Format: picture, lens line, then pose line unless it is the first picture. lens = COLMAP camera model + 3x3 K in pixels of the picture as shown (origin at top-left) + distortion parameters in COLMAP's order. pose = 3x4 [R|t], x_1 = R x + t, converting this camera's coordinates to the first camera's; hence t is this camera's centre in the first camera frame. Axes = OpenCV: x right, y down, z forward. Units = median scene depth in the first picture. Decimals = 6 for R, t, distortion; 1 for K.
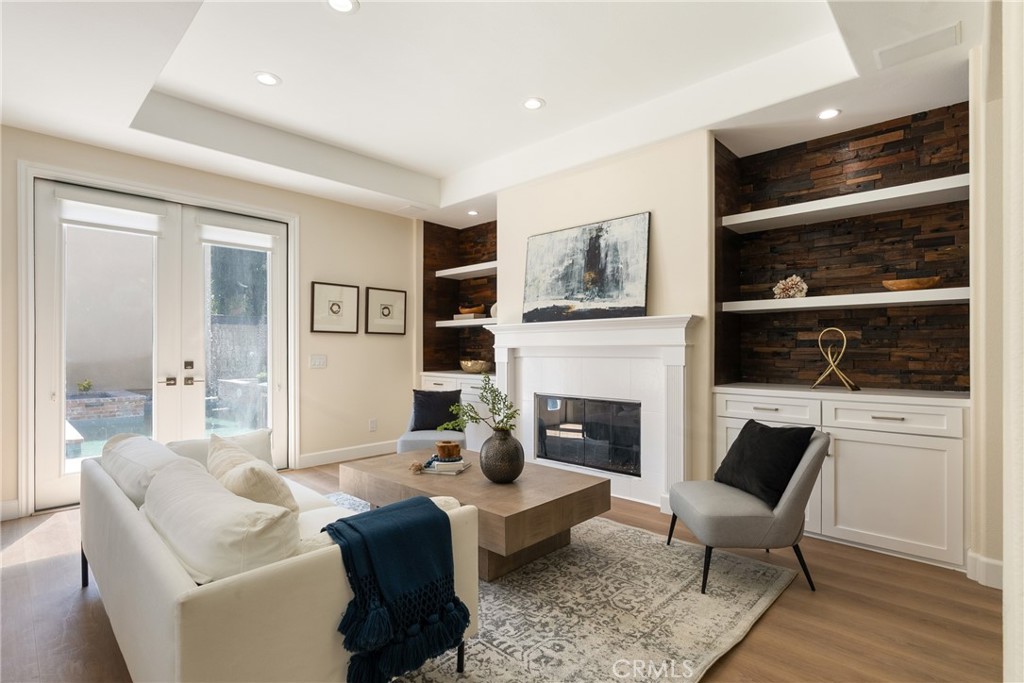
lens RADIAL K [[488.5, 0, 512.5], [0, 488.5, 347.5], [0, 0, 1]] dist [-0.003184, 0.002729]
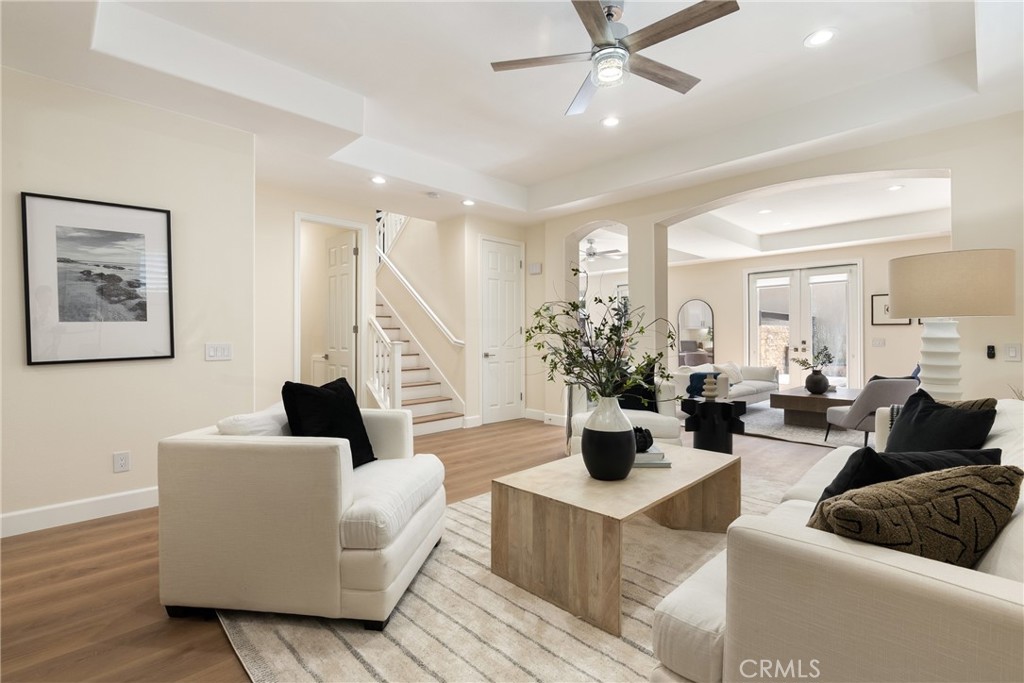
lens RADIAL K [[470.5, 0, 511.4], [0, 470.5, 338.0], [0, 0, 1]] dist [-0.001949, -0.000939]
pose [[-0.029873, 0.001383, -0.999553, 2.764751], [0.006808, 0.999976, 0.001180, 0.007593], [0.999531, -0.006770, -0.029882, -0.441394]]
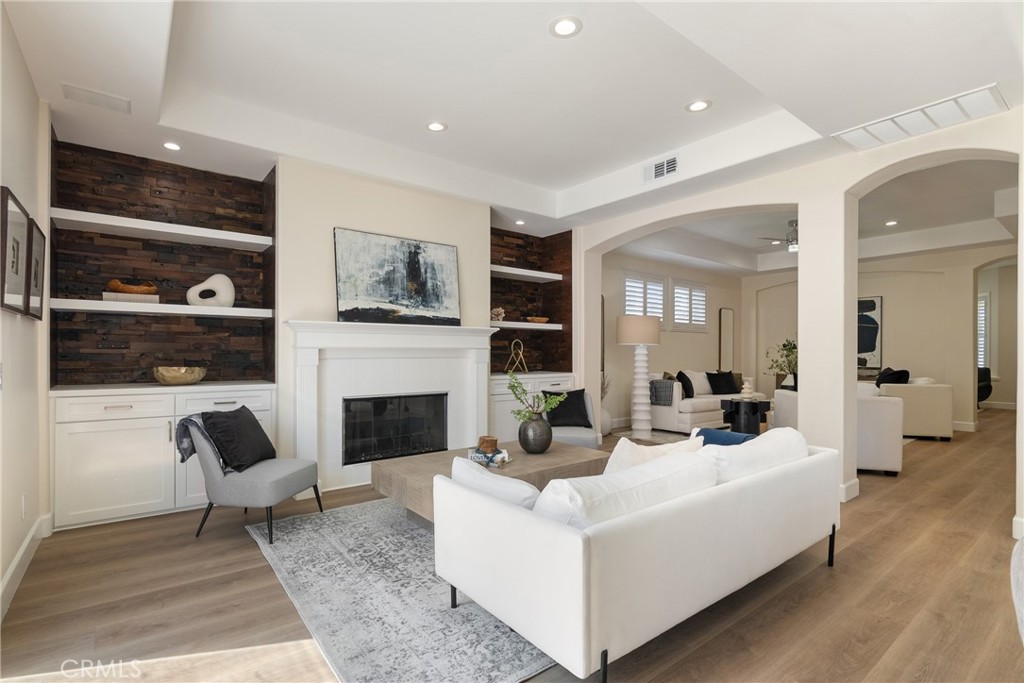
lens RADIAL K [[488.5, 0, 504.2], [0, 488.5, 345.9], [0, 0, 1]] dist [-0.003184, 0.002729]
pose [[0.153137, 0.014935, 0.988092, -0.911449], [-0.005541, 0.999883, -0.014254, 0.007212], [-0.988189, -0.003292, 0.153202, 0.609876]]
